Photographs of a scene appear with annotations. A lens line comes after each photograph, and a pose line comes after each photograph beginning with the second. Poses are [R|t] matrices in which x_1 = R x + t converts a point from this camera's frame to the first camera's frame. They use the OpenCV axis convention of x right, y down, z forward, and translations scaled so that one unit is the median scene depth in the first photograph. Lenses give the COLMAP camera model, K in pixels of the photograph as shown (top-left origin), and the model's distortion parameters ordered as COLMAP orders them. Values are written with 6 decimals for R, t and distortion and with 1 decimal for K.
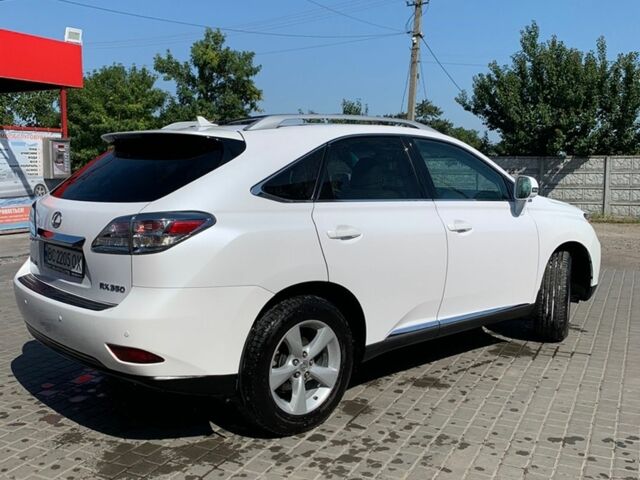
lens RADIAL K [[662.5, 0, 320.0], [0, 662.5, 240.0], [0, 0, 1]] dist [-0.011233, -0.017131]
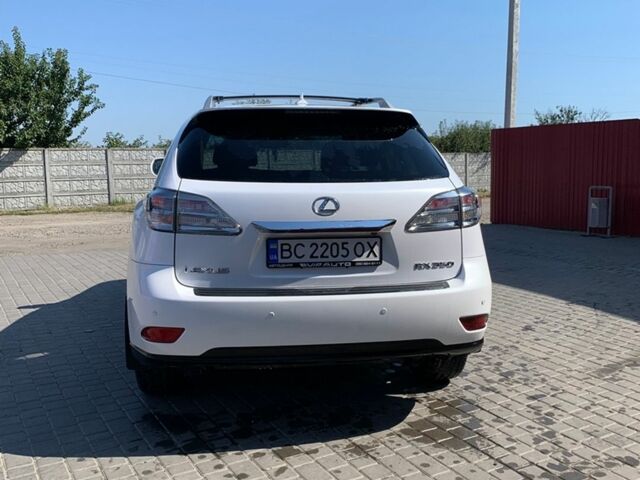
lens RADIAL K [[662.5, 0, 320.0], [0, 662.5, 240.0], [0, 0, 1]] dist [-0.011233, -0.017131]
pose [[0.547183, -0.105367, 0.830354, -0.191967], [0.099480, 0.993200, 0.060476, -0.006636], [-0.831080, 0.049512, 0.553944, 0.092826]]
